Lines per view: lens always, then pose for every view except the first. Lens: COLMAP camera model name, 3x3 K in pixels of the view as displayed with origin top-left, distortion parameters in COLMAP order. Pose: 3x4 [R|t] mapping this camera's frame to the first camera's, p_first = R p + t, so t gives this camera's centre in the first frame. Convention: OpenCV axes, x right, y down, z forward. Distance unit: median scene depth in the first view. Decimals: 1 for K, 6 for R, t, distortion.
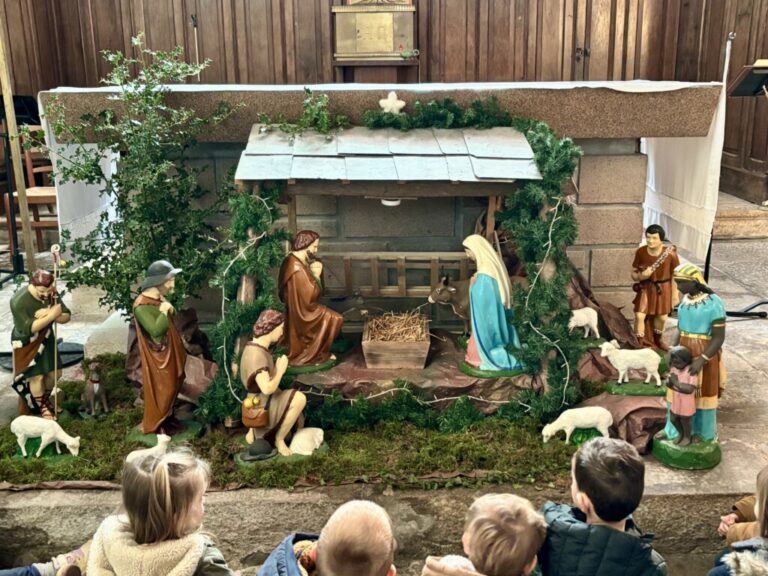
lens RADIAL K [[838.3, 0, 383.1], [0, 838.3, 287.8], [0, 0, 1]] dist [-0.025588, 0.000000]
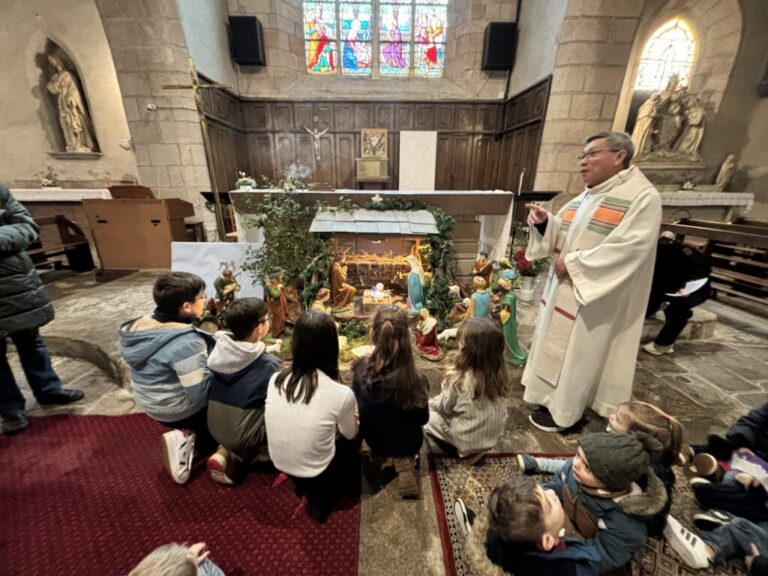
lens RADIAL K [[308.2, 0, 386.0], [0, 308.2, 289.6], [0, 0, 1]] dist [0.001352, 0.000012]
pose [[0.999371, 0.007421, 0.034681, 0.009322], [-0.010032, 0.997079, 0.075721, -0.033682], [-0.034018, -0.076021, 0.996526, 0.113609]]
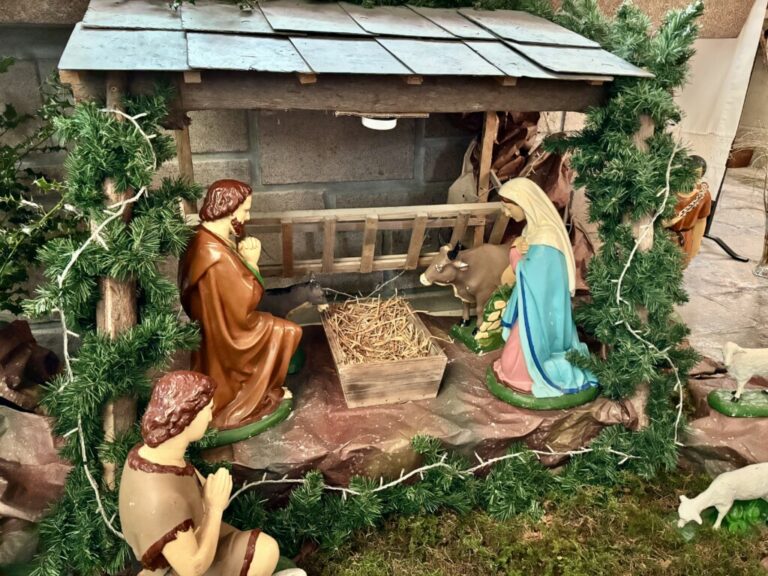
lens RADIAL K [[573.6, 0, 385.2], [0, 573.6, 291.1], [0, 0, 1]] dist [-0.000257, -0.011455]
pose [[0.963675, -0.082169, 0.254124, -0.092753], [0.044345, 0.987517, 0.151141, -0.049787], [-0.263371, -0.134381, 0.955289, 0.621503]]
